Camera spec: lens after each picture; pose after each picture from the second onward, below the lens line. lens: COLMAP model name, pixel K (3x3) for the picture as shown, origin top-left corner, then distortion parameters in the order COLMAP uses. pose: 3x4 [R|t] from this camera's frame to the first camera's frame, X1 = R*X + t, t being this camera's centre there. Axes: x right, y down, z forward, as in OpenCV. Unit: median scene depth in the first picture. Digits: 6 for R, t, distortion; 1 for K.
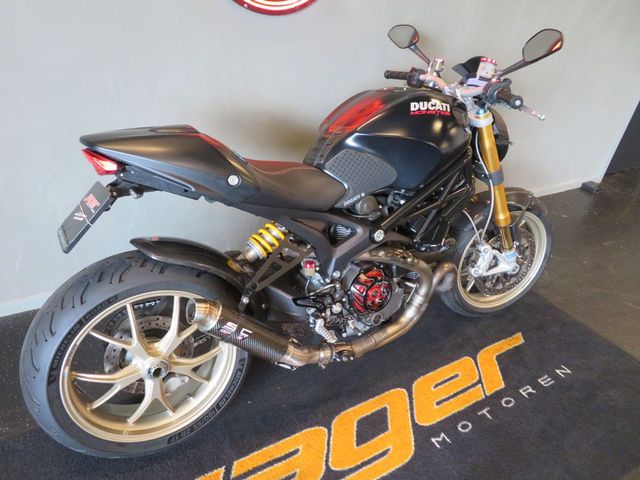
lens RADIAL K [[457.2, 0, 316.6], [0, 457.2, 239.8], [0, 0, 1]] dist [-0.005006, -0.000954]
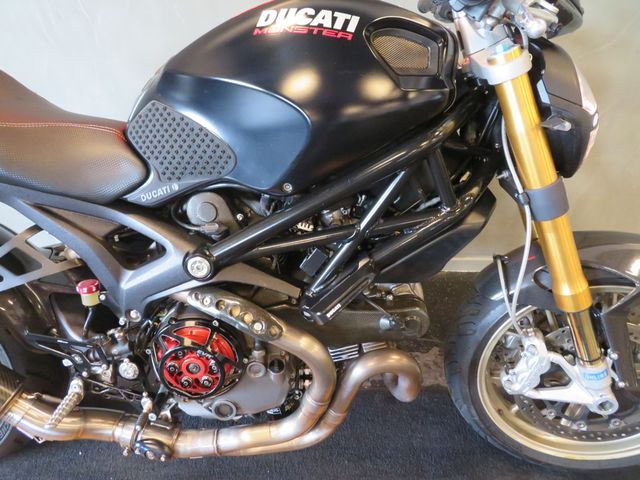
lens RADIAL K [[457.2, 0, 316.6], [0, 457.2, 239.8], [0, 0, 1]] dist [-0.005006, -0.000954]
pose [[0.854273, 0.193584, -0.482434, 0.501601], [-0.193906, 0.979756, 0.049782, -0.092731], [0.482304, 0.051020, 0.874517, 0.584418]]
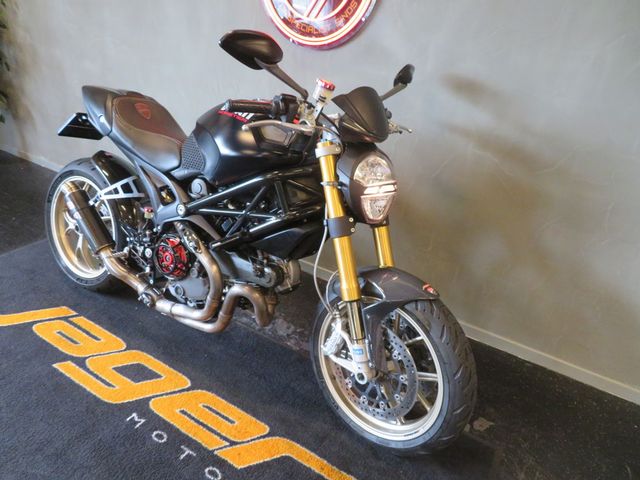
lens RADIAL K [[457.2, 0, 316.6], [0, 457.2, 239.8], [0, 0, 1]] dist [-0.005006, -0.000954]
pose [[0.466842, 0.335068, -0.818406, 1.234379], [-0.488998, 0.868897, 0.076802, -0.193931], [0.736845, 0.364344, 0.569485, 0.615765]]
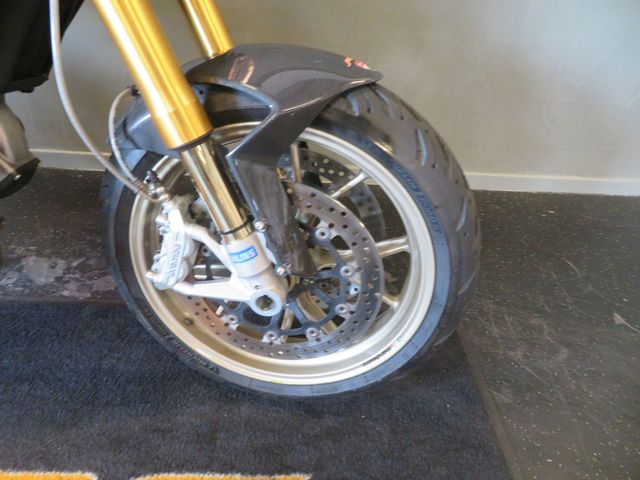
lens RADIAL K [[457.2, 0, 316.6], [0, 457.2, 239.8], [0, 0, 1]] dist [-0.005006, -0.000954]
pose [[0.877600, 0.263108, -0.400740, 0.787783], [-0.234771, 0.964708, 0.119248, -0.036192], [0.417973, -0.010570, 0.908398, 0.962700]]
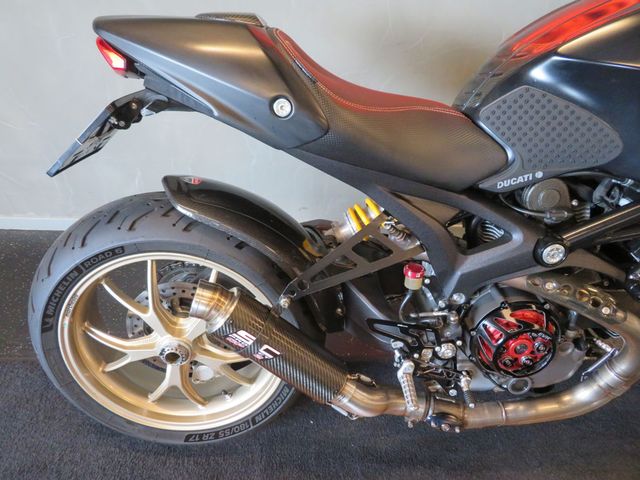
lens RADIAL K [[457.2, 0, 316.6], [0, 457.2, 239.8], [0, 0, 1]] dist [-0.005006, -0.000954]
pose [[0.875084, 0.242118, -0.419055, 0.111535], [-0.203097, 0.969650, 0.136124, -0.041731], [0.439295, -0.034012, 0.897699, 0.376278]]
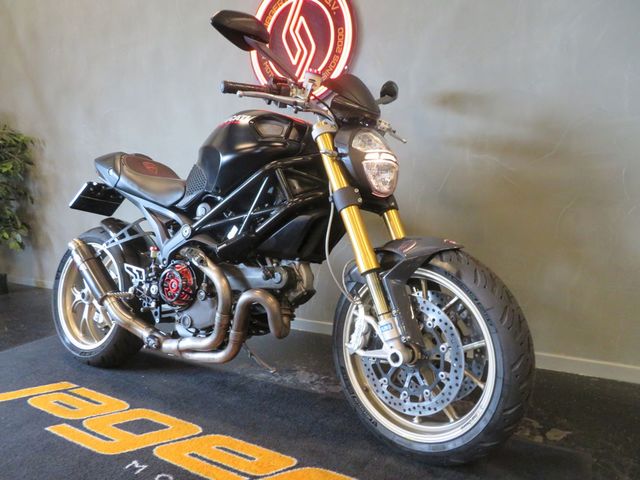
lens RADIAL K [[457.2, 0, 316.6], [0, 457.2, 239.8], [0, 0, 1]] dist [-0.005006, -0.000954]
pose [[0.455778, -0.017167, -0.889928, 1.258707], [-0.380427, 0.900137, -0.212200, 0.124202], [0.804699, 0.435269, 0.403732, 0.801070]]
